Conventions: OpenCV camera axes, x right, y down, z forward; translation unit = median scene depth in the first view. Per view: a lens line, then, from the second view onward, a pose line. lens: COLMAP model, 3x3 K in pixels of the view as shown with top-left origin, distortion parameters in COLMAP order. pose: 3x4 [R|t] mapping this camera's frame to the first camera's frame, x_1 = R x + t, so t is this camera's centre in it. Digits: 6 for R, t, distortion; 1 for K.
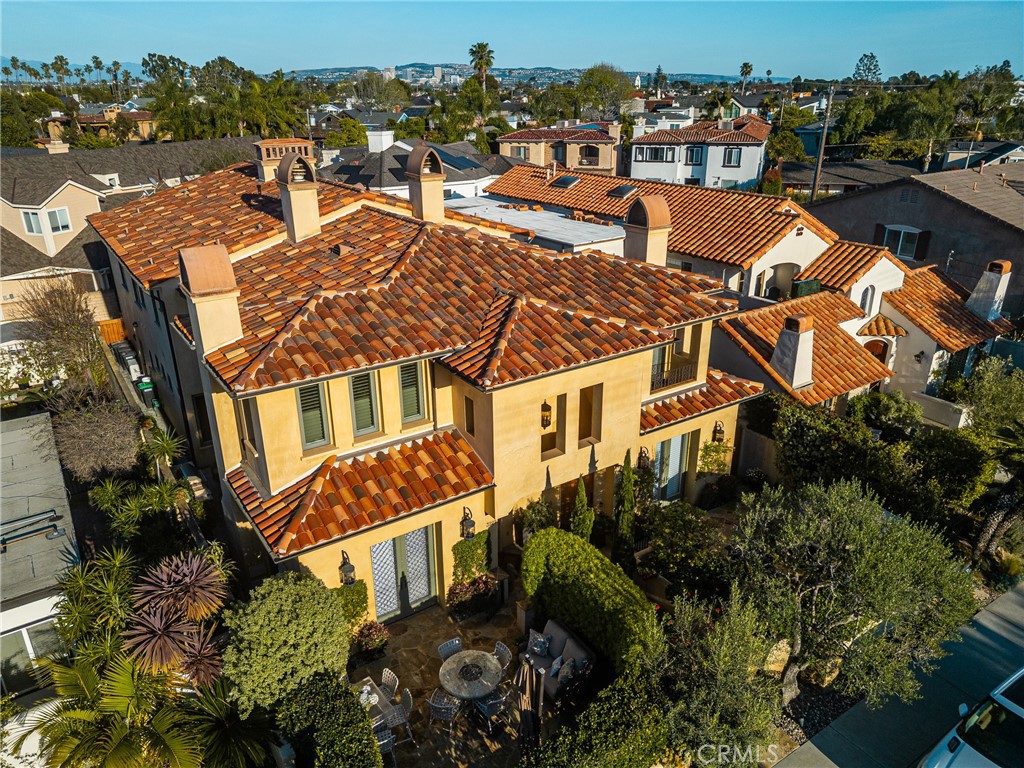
lens RADIAL K [[717.5, 0, 508.8], [0, 717.5, 383.6], [0, 0, 1]] dist [0.086482, -0.088904]
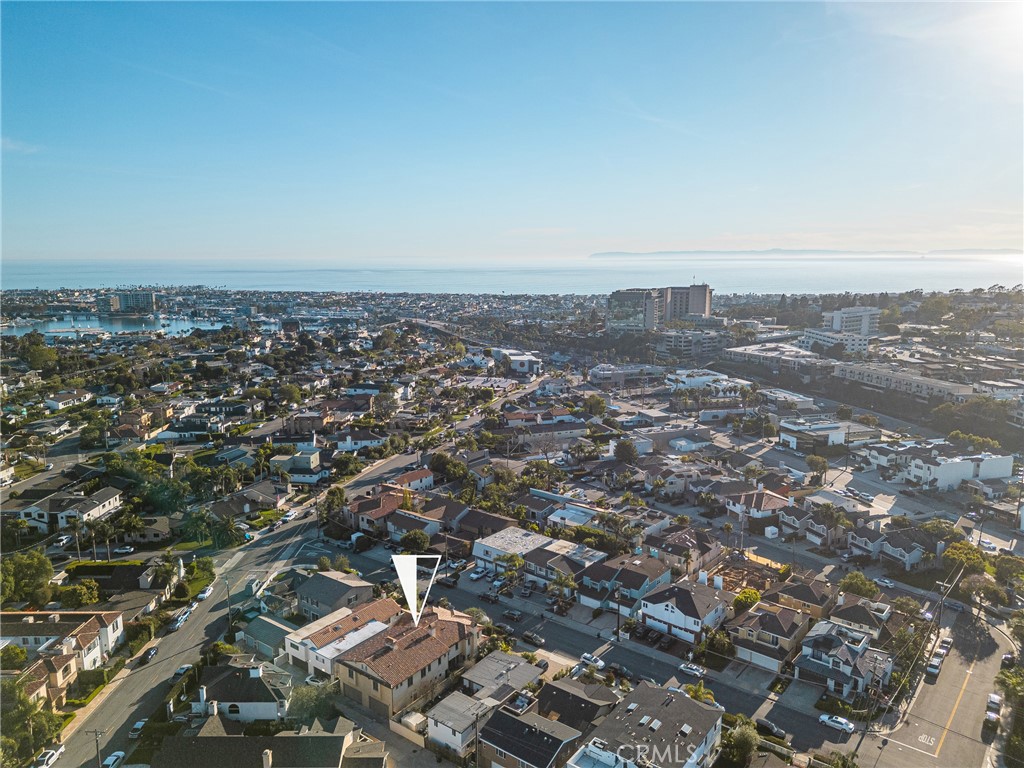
lens RADIAL K [[717.5, 0, 508.8], [0, 717.5, 383.6], [0, 0, 1]] dist [0.086482, -0.088904]
pose [[-0.332681, -0.149988, 0.931035, -6.312527], [0.360201, 0.892206, 0.272441, -3.803161], [-0.871538, 0.425996, -0.242794, 1.160016]]
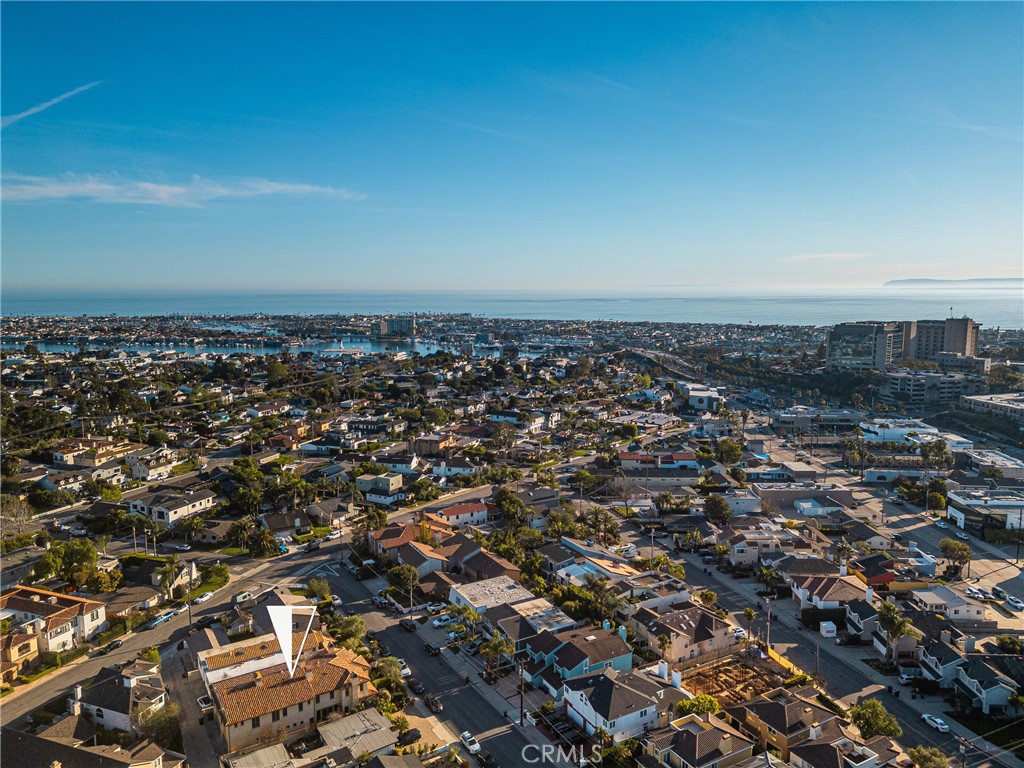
lens RADIAL K [[717.5, 0, 508.8], [0, 717.5, 383.6], [0, 0, 1]] dist [0.086482, -0.088904]
pose [[0.026118, -0.121095, 0.992297, -6.249493], [0.377600, 0.920293, 0.102369, -2.587075], [-0.925601, 0.372017, 0.069761, -1.861633]]
